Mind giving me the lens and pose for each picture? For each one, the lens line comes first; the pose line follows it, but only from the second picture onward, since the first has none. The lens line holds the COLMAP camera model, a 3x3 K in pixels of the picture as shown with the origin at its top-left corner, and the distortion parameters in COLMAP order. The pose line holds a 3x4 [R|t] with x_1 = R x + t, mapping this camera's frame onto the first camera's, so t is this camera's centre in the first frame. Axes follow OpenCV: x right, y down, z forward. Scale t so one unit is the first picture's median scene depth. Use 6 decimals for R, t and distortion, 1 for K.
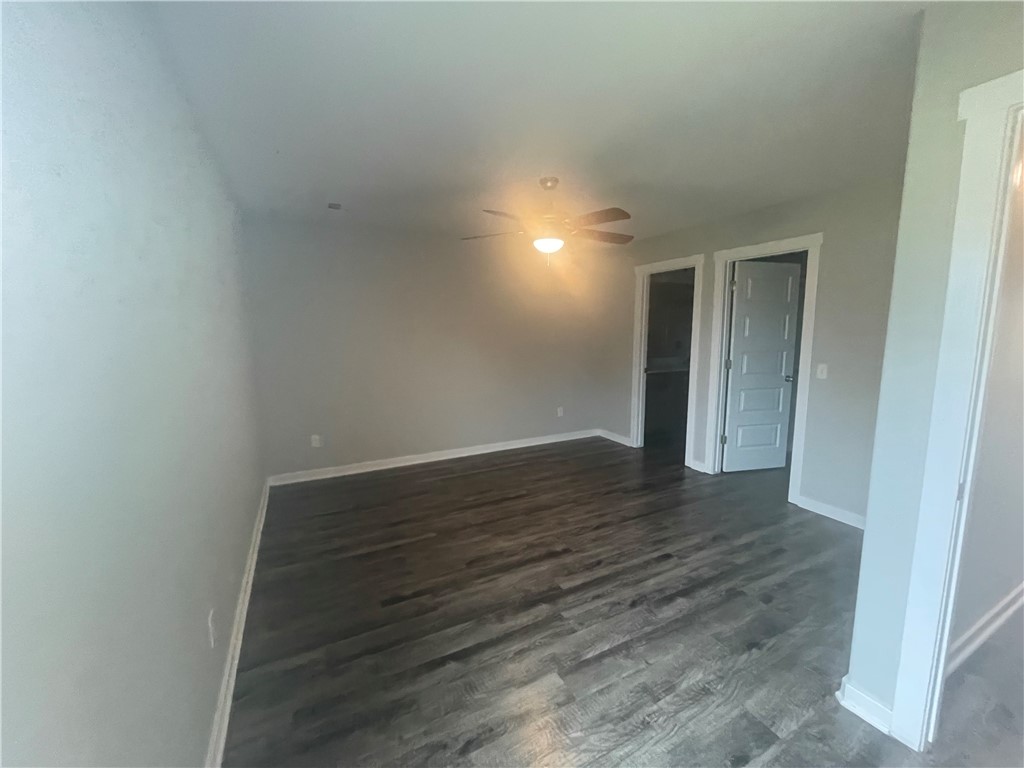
lens RADIAL K [[411.9, 0, 512.0], [0, 411.9, 384.0], [0, 0, 1]] dist [-0.000110, 0.000014]
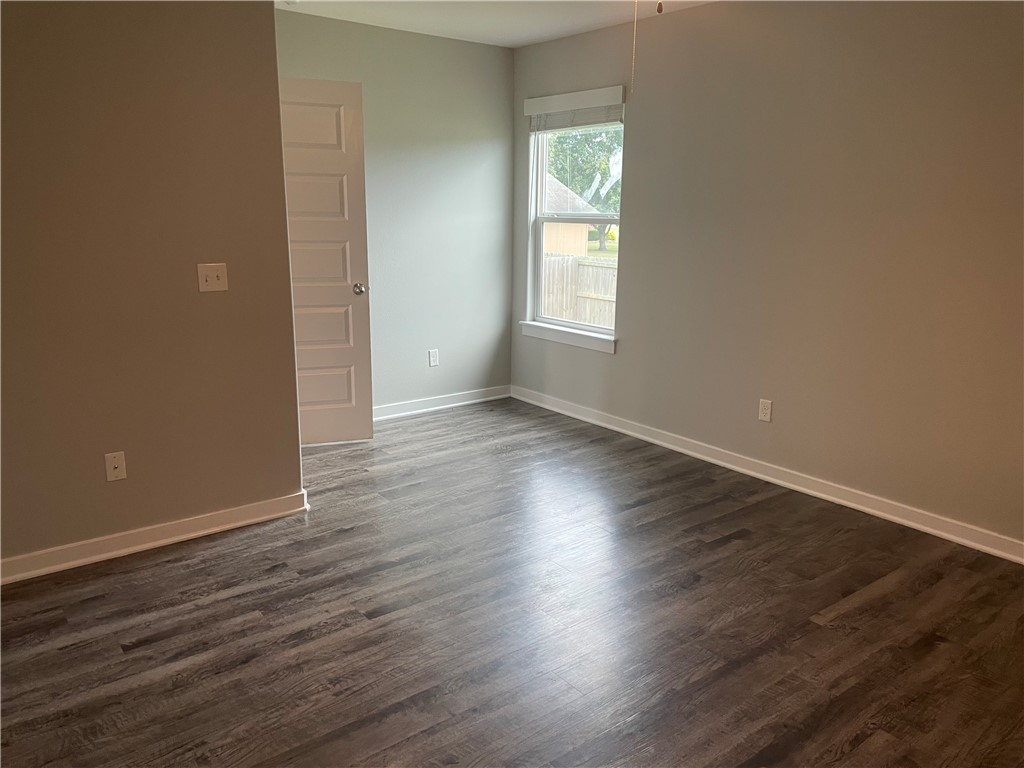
lens RADIAL K [[787.9, 0, 512.0], [0, 787.9, 384.0], [0, 0, 1]] dist [0.086637, 0.001532]
pose [[-0.980996, 0.033348, -0.191143, 0.403089], [-0.036949, 0.934986, 0.352756, -0.269117], [0.190479, 0.353115, -0.915985, 1.972361]]
